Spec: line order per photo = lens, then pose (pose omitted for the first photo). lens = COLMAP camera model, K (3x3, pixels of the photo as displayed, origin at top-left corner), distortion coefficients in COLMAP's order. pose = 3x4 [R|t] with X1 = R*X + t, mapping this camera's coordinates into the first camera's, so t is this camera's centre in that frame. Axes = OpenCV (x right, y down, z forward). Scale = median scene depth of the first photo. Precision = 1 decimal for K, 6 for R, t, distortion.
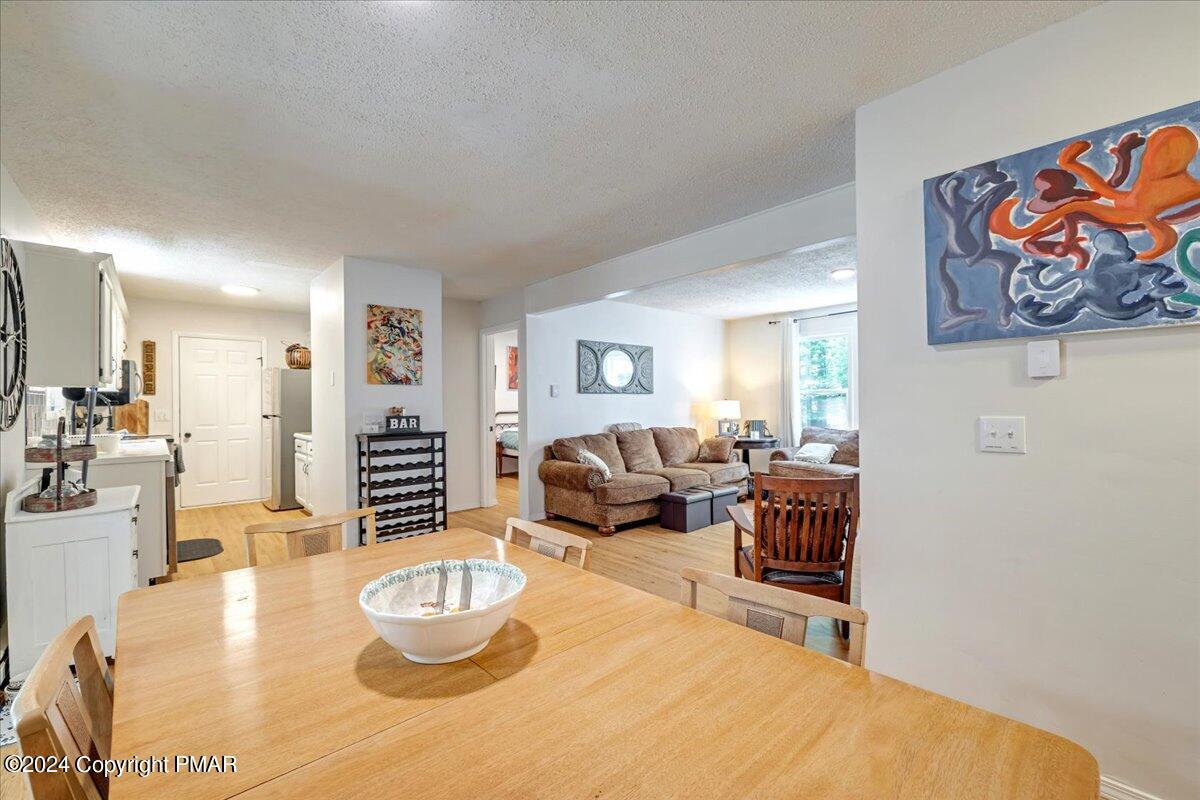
lens RADIAL K [[517.8, 0, 600.0], [0, 517.8, 400.0], [0, 0, 1]] dist [0.002453, 0.000628]
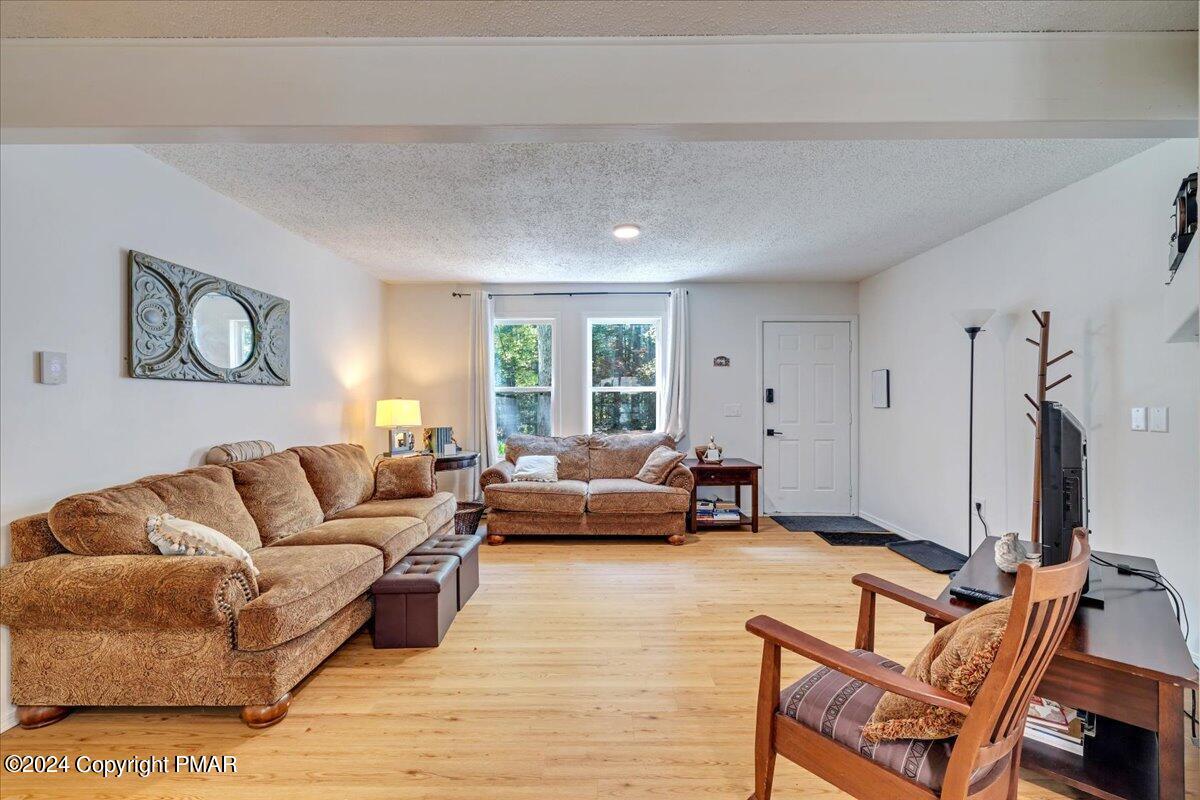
lens RADIAL K [[517.8, 0, 600.0], [0, 517.8, 400.0], [0, 0, 1]] dist [0.002453, 0.000628]
pose [[0.663362, 0.009059, 0.748244, -0.099379], [-0.004366, 0.999957, -0.008235, 0.006892], [-0.748286, 0.002196, 0.663372, 0.428767]]
